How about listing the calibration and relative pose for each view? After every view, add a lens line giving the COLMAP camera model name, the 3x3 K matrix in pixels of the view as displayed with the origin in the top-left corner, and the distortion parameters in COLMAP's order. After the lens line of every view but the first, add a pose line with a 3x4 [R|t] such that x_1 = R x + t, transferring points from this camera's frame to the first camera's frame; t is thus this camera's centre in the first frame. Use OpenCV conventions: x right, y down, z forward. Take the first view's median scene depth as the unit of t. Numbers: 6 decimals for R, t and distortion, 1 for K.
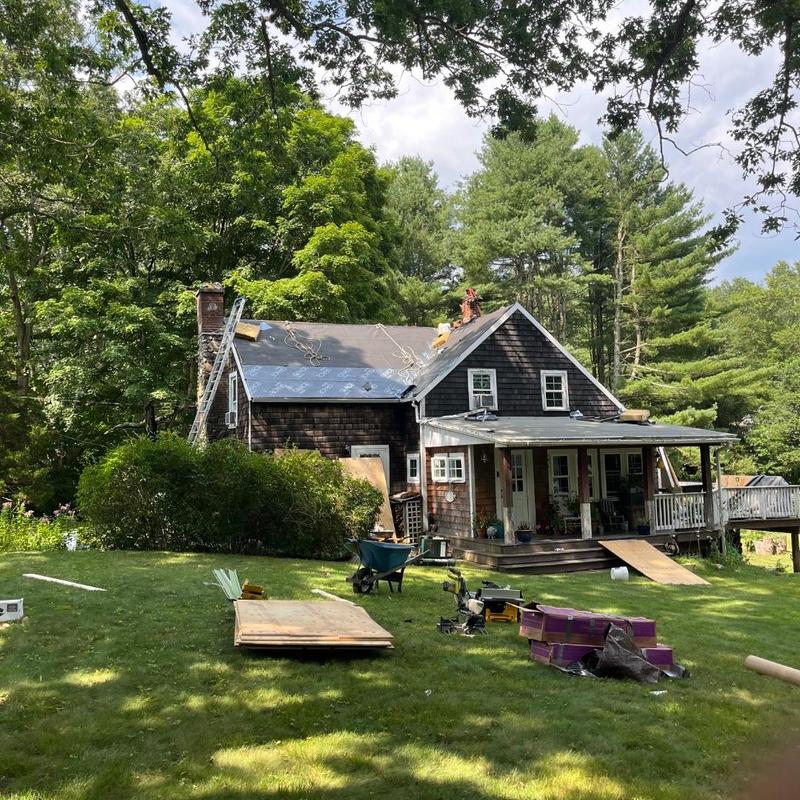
lens RADIAL K [[795.7, 0, 400.0], [0, 795.7, 400.0], [0, 0, 1]] dist [0.053793, -0.051161]
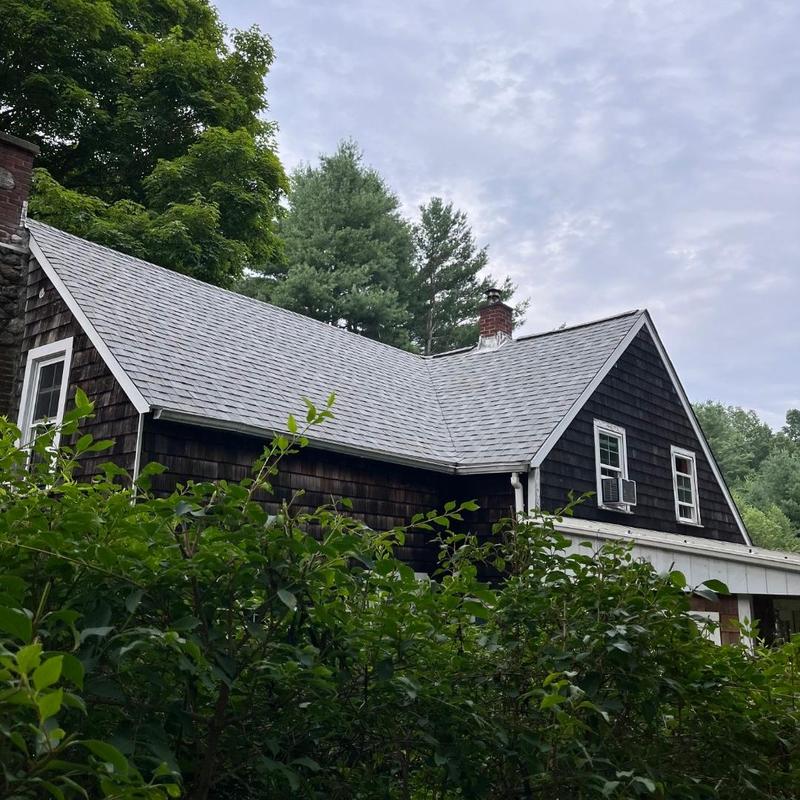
lens RADIAL K [[795.7, 0, 400.0], [0, 795.7, 400.0], [0, 0, 1]] dist [0.053793, -0.051161]
pose [[0.905478, 0.151218, 0.396540, -0.209355], [-0.096215, 0.983182, -0.155229, 0.034346], [-0.413344, 0.102403, 0.904799, 0.605209]]
